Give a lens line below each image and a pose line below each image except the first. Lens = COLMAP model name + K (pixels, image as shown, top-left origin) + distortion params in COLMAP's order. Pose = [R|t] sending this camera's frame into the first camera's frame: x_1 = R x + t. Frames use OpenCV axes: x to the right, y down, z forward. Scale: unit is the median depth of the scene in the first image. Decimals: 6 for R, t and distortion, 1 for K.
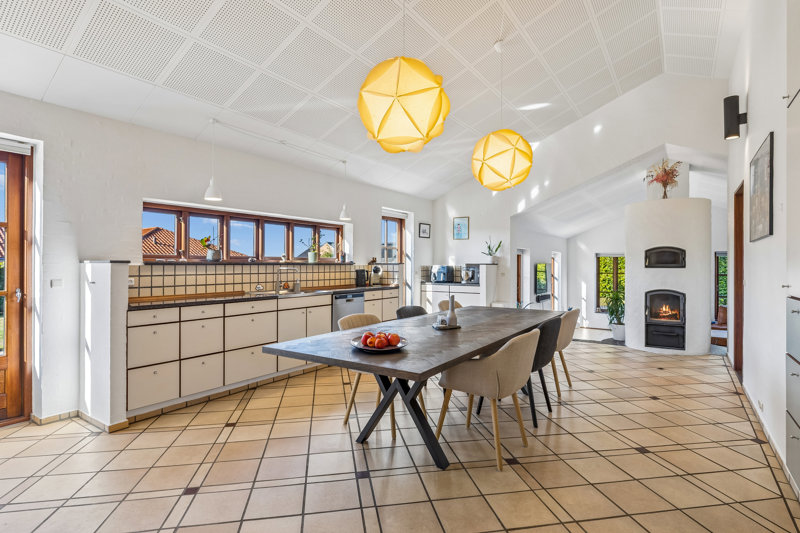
lens RADIAL K [[401.7, 0, 400.0], [0, 401.7, 266.5], [0, 0, 1]] dist [-0.000641, -0.000417]
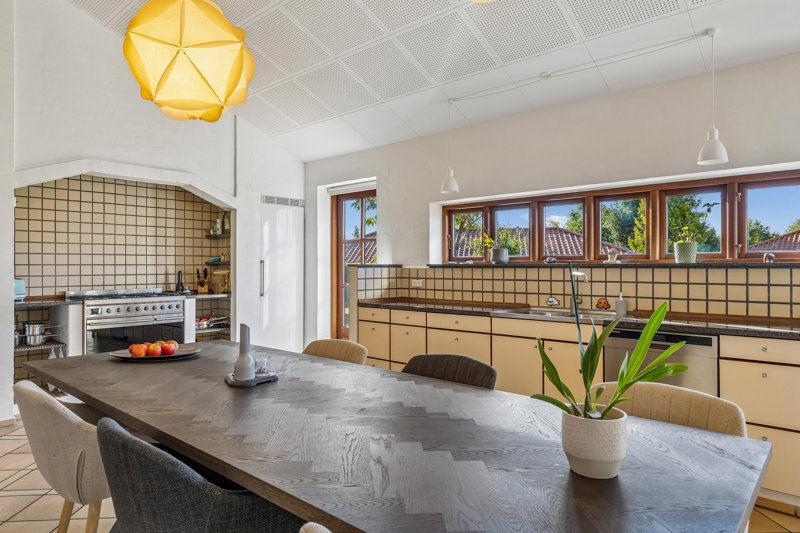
lens RADIAL K [[490.3, 0, 400.0], [0, 490.3, 266.5], [0, 0, 1]] dist [-0.002068, -0.000522]
pose [[-0.116520, -0.002343, -0.993186, 0.557951], [-0.003080, 0.999993, -0.001997, -0.004154], [0.993184, 0.002826, -0.116527, 0.950259]]
